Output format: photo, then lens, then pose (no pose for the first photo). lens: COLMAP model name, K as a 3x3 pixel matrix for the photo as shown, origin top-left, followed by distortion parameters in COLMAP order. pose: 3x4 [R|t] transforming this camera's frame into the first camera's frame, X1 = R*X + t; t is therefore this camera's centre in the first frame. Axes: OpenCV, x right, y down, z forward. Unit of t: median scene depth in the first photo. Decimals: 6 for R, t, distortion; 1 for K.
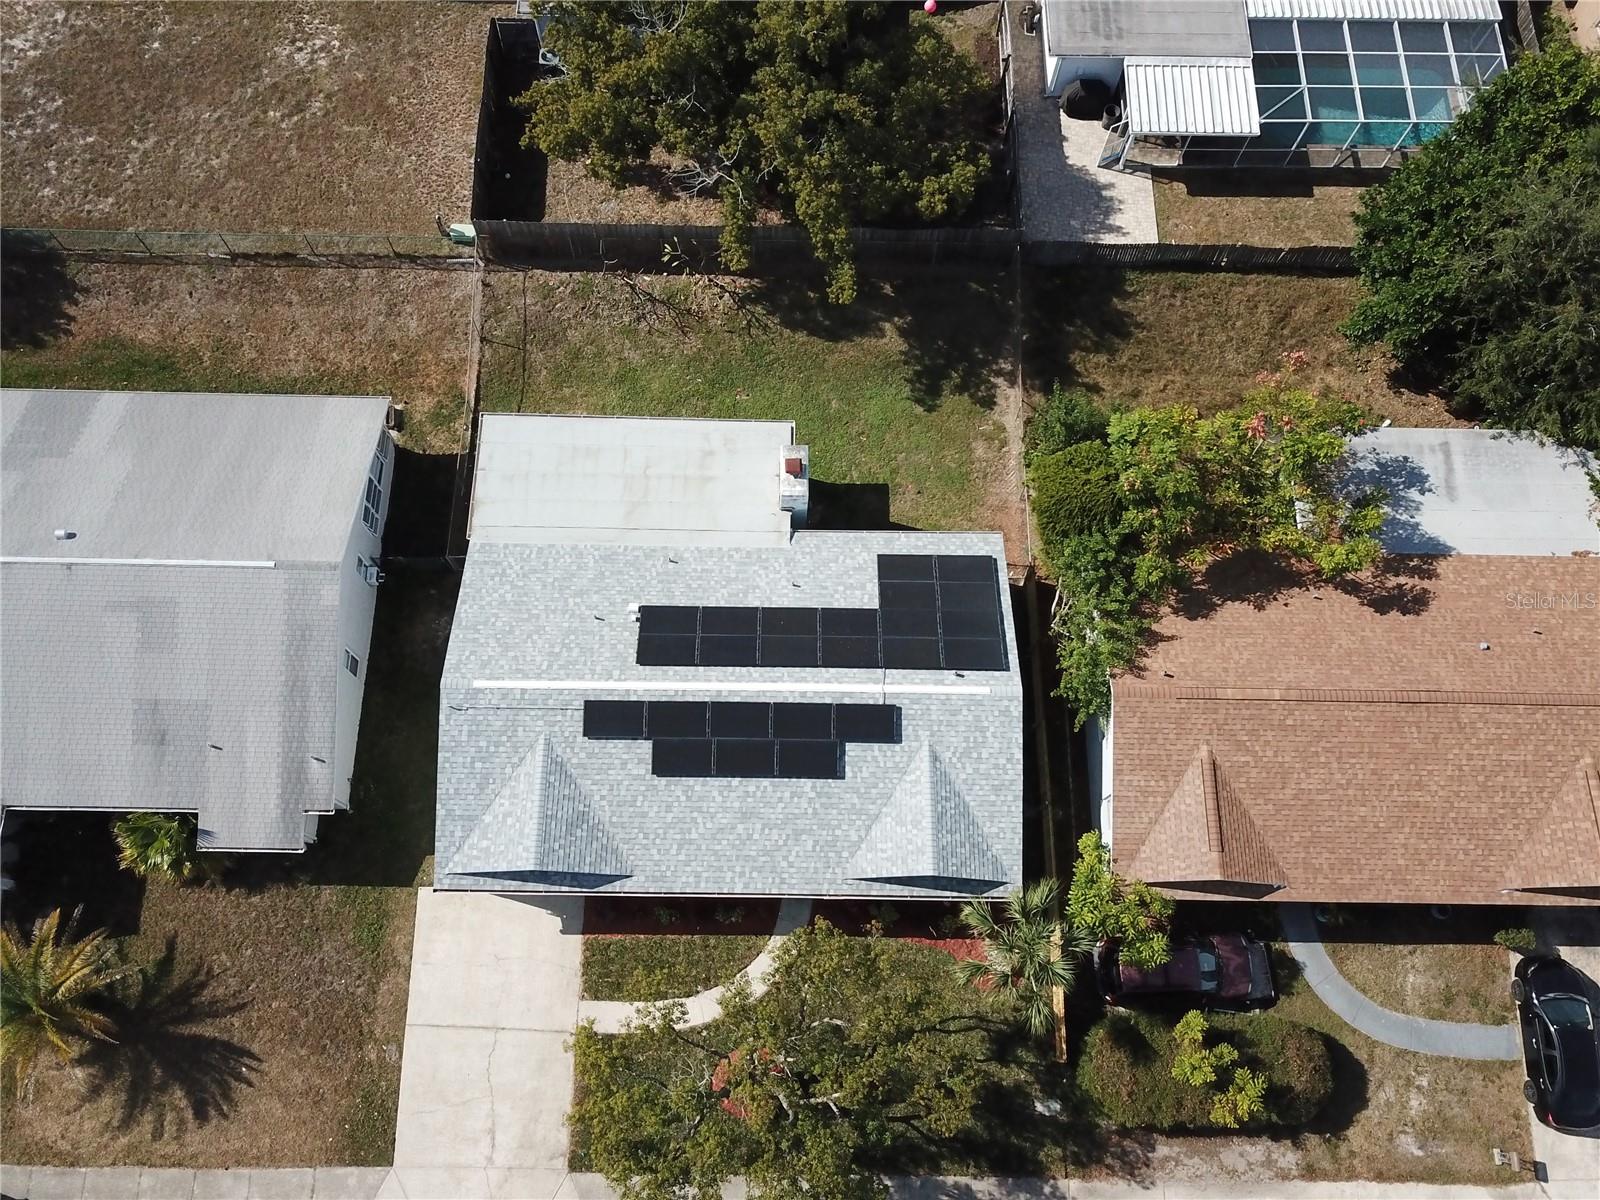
lens RADIAL K [[1236.0, 0, 796.1], [0, 1236.0, 604.9], [0, 0, 1]] dist [0.001991, 0.005823]
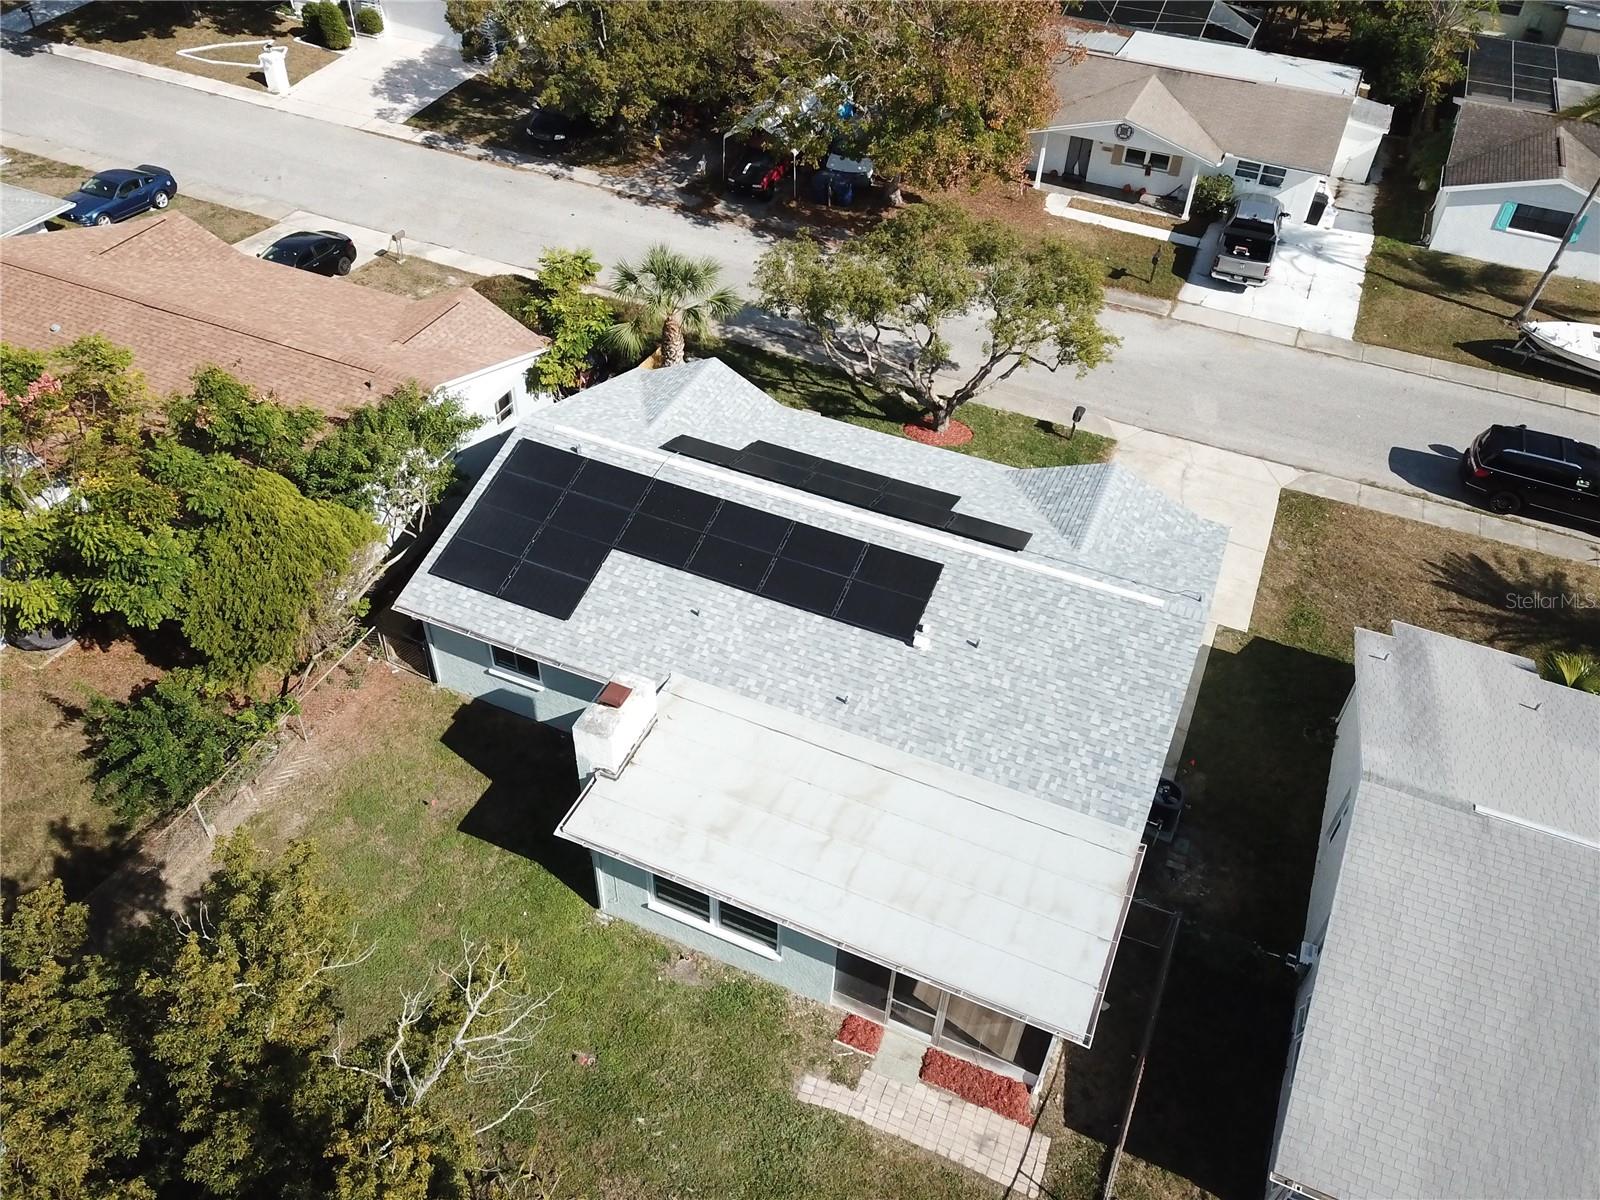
lens RADIAL K [[1231.8, 0, 800.0], [0, 1231.8, 600.0], [0, 0, 1]] dist [0.014516, 0.000266]
pose [[-0.918966, -0.289182, 0.268094, -0.246449], [0.358157, -0.327614, 0.874296, -0.620231], [-0.164999, 0.899468, 0.404639, 0.704325]]
